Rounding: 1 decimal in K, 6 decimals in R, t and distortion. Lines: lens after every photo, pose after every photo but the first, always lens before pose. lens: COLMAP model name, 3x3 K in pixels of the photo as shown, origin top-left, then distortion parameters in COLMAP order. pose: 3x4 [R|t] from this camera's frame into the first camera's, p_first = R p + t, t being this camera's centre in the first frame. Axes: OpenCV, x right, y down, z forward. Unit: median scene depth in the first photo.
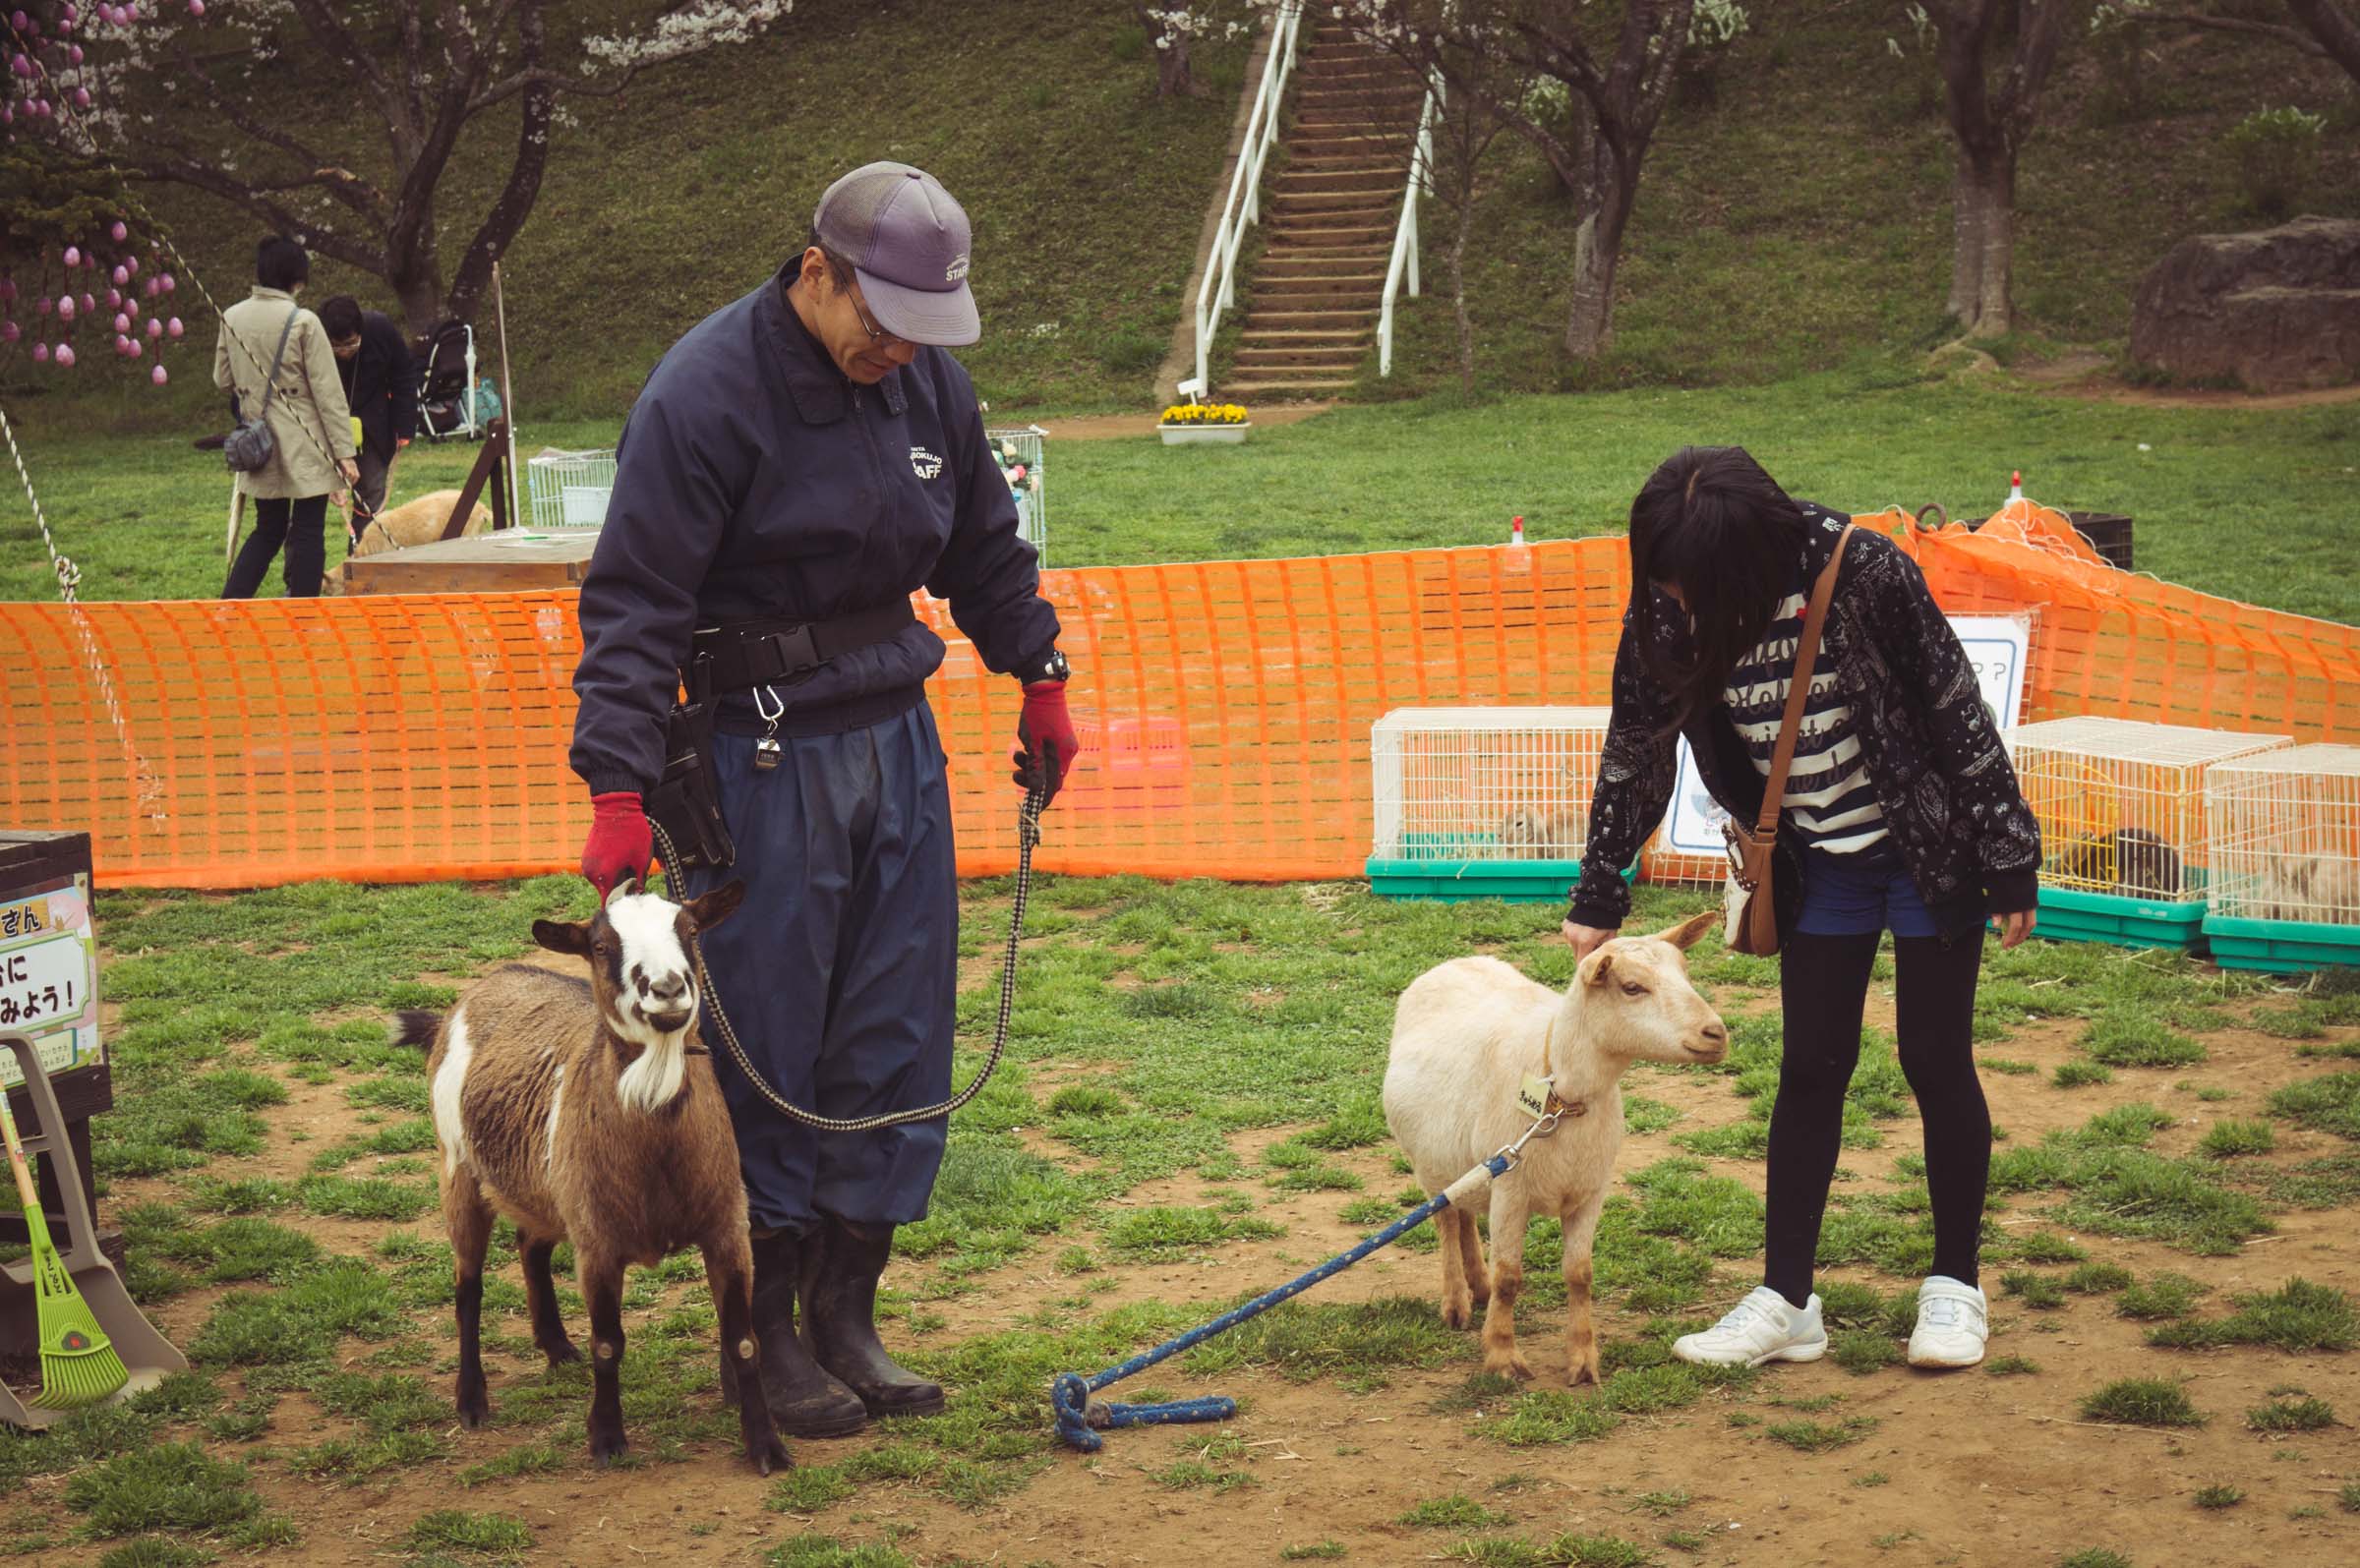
lens RADIAL K [[4273.3, 0, 1180.0], [0, 4273.3, 784.0], [0, 0, 1]] dist [0.007957, 0.015600]
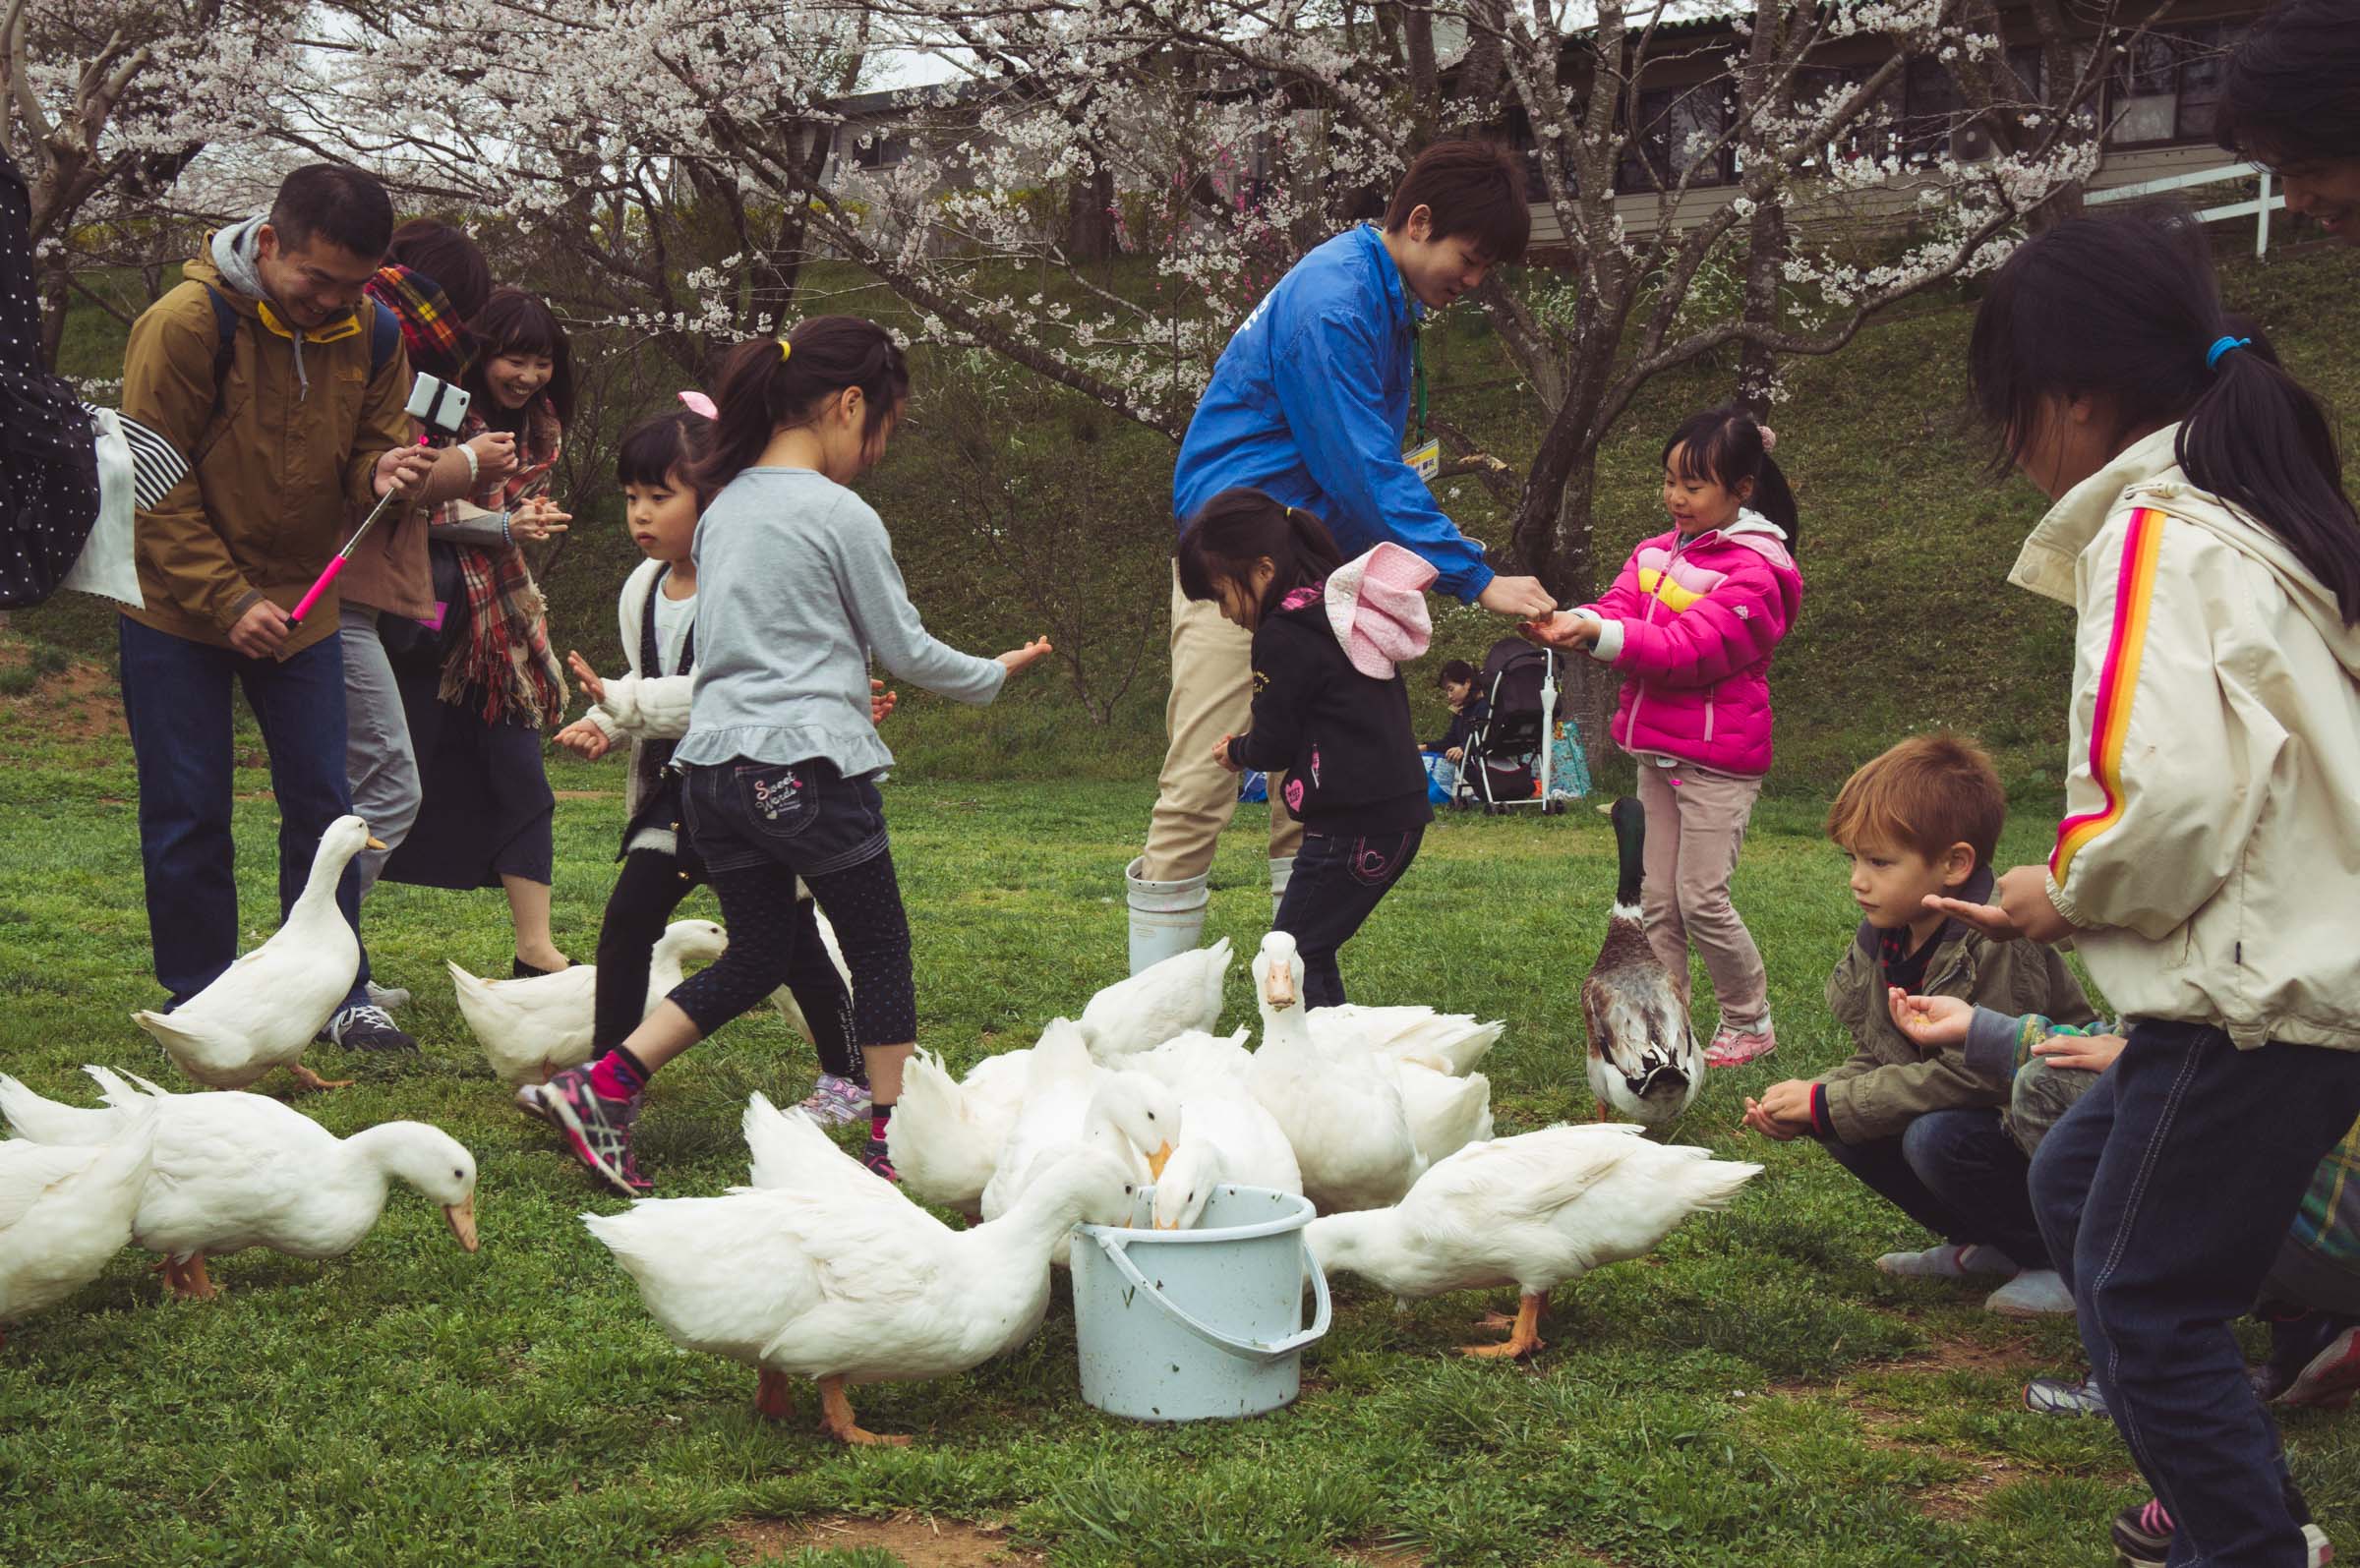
lens RADIAL K [[3085.5, 0, 1180.0], [0, 3085.5, 784.0], [0, 0, 1]] dist [0.014829, 0.008172]
pose [[0.911412, 0.064536, -0.406403, -0.016971], [-0.099550, 0.992868, -0.065589, -0.044835], [0.399272, 0.100236, 0.911337, 0.501197]]
